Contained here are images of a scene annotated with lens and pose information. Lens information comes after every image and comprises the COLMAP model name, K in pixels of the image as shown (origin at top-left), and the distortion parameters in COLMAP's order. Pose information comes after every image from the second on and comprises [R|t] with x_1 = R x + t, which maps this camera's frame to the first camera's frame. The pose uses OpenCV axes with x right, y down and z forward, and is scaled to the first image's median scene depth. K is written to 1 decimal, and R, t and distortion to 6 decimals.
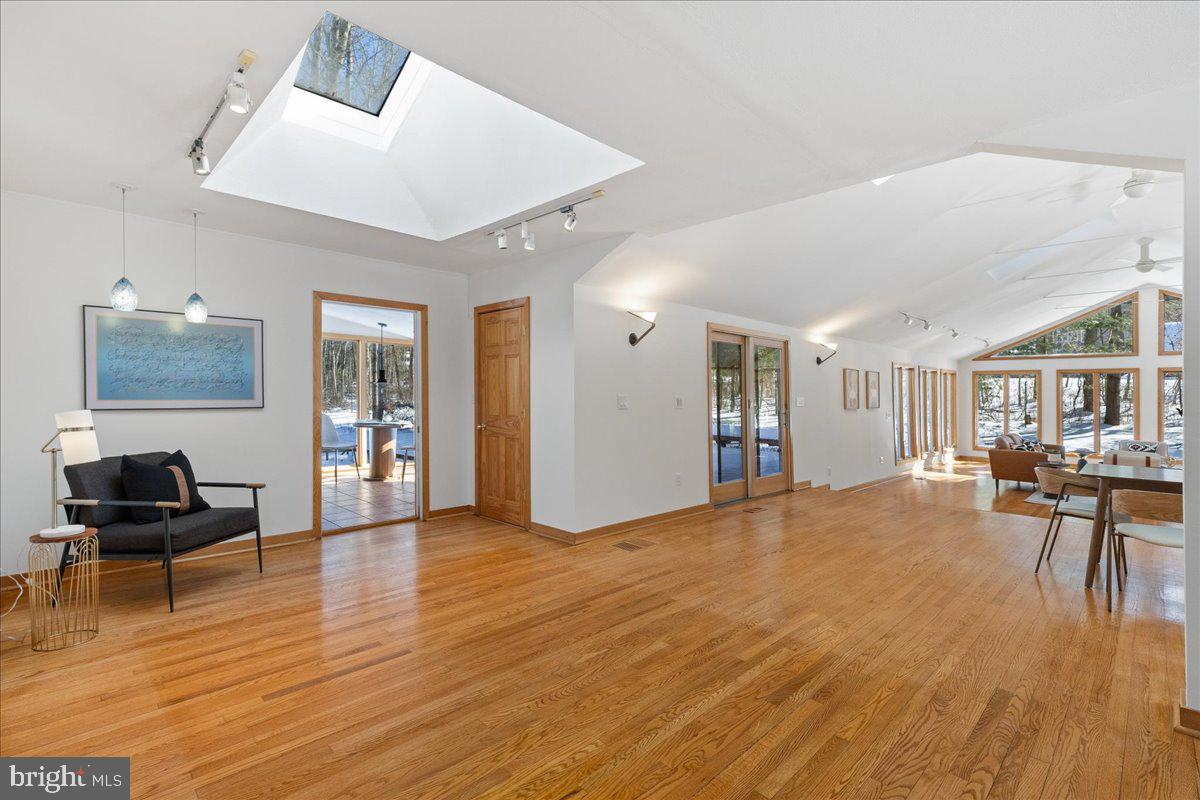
lens RADIAL K [[539.0, 0, 600.0], [0, 539.0, 400.0], [0, 0, 1]] dist [0.001174, -0.000162]
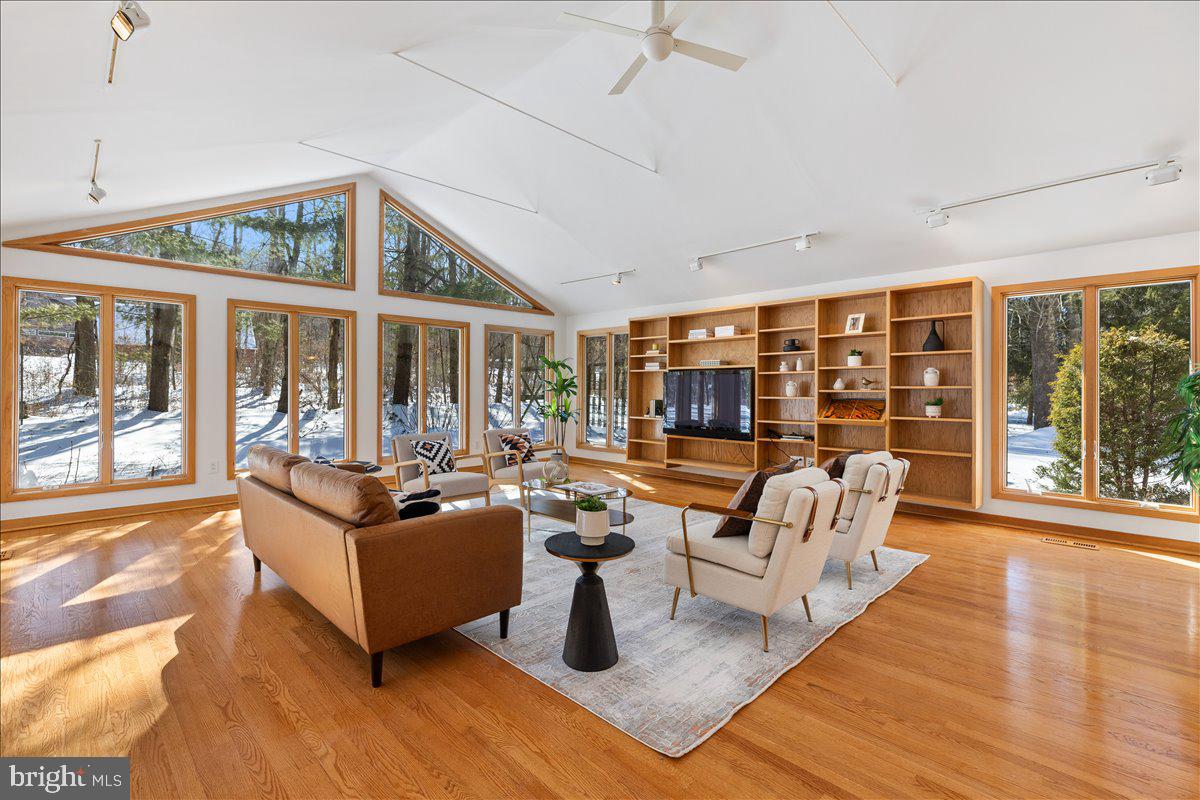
lens RADIAL K [[536.6, 0, 600.8], [0, 536.6, 382.4], [0, 0, 1]] dist [0.016348, 0.000032]
pose [[0.012252, 0.000958, 0.999924, 0.379741], [0.006394, 0.999979, -0.001036, 0.019523], [-0.999904, 0.006406, 0.012246, 0.674517]]
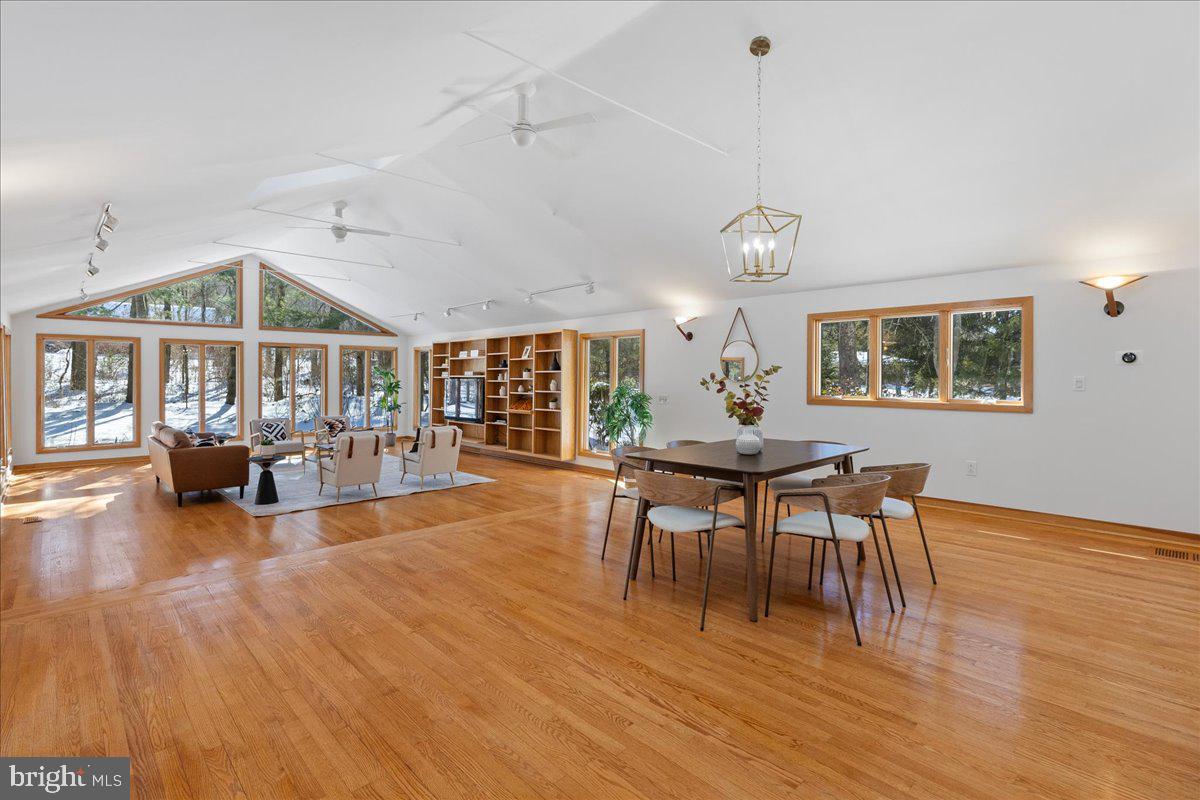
lens RADIAL K [[573.6, 0, 596.1], [0, 573.6, 373.7], [0, 0, 1]] dist [-0.000098, -0.000029]
pose [[0.038687, -0.003717, 0.999244, 0.024683], [0.007549, 0.999966, 0.003428, -0.002110], [-0.999223, 0.007411, 0.038714, 0.325935]]
